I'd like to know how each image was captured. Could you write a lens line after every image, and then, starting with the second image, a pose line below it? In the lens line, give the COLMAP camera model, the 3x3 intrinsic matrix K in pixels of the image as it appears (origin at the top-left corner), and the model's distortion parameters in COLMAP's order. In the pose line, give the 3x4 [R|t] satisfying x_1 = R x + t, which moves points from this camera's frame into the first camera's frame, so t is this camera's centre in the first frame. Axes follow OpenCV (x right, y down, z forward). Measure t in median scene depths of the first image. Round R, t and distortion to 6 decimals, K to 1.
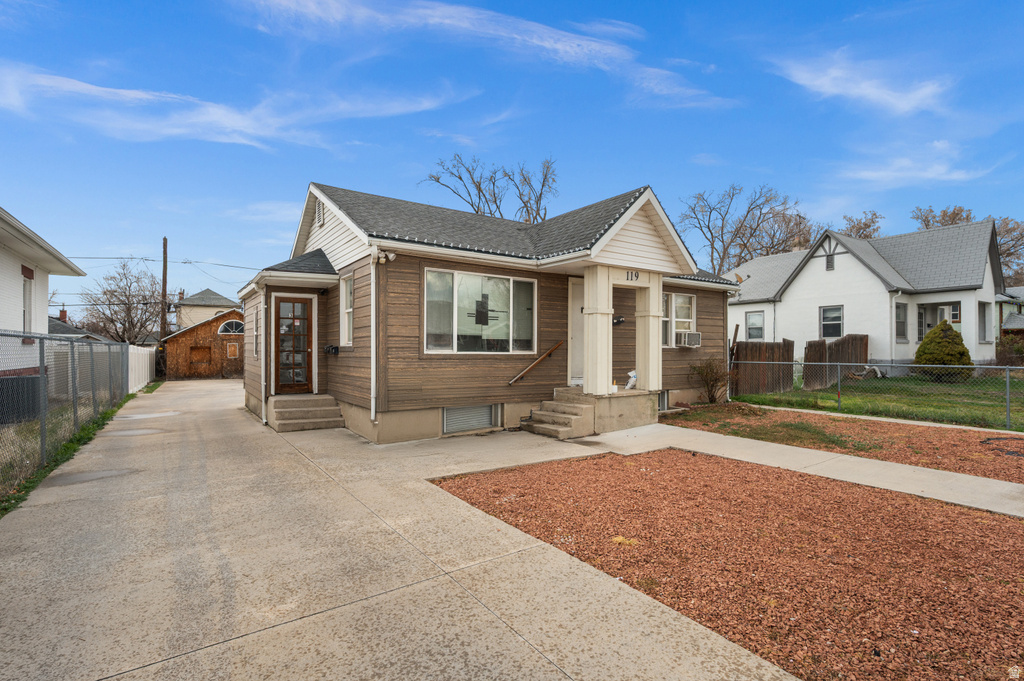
lens RADIAL K [[491.4, 0, 512.0], [0, 491.4, 340.5], [0, 0, 1]] dist [-0.002030, -0.000195]
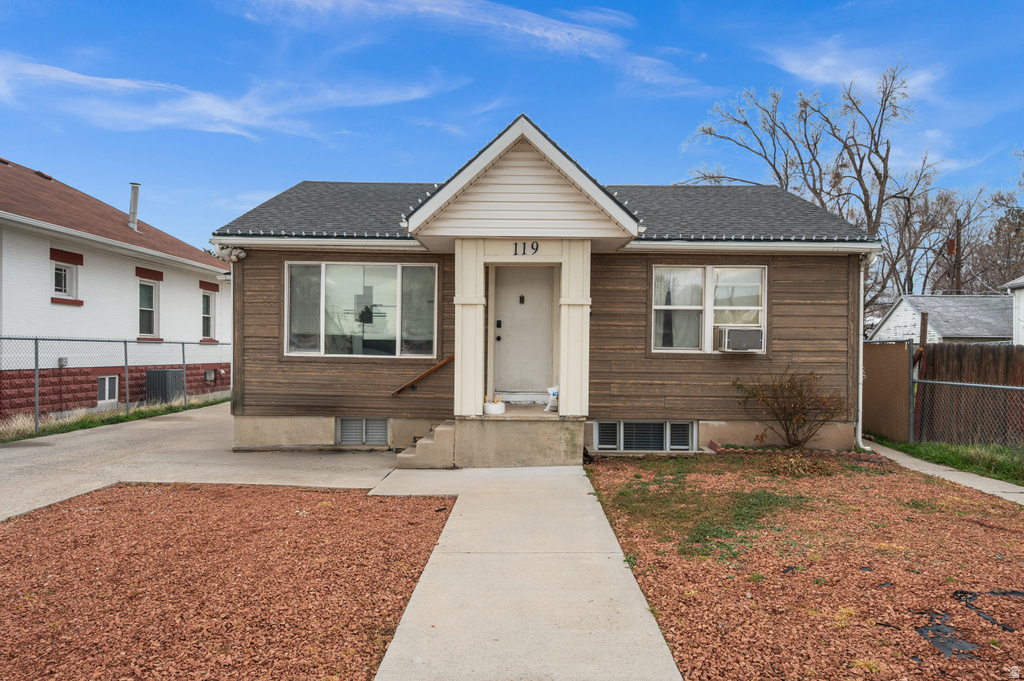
lens RADIAL K [[602.7, 0, 512.0], [0, 602.7, 340.5], [0, 0, 1]] dist [0.002672, 0.000199]
pose [[0.812999, -0.000674, -0.582265, 0.710523], [-0.001161, 0.999995, -0.002779, 0.001265], [0.582264, 0.002935, 0.812995, 0.289055]]
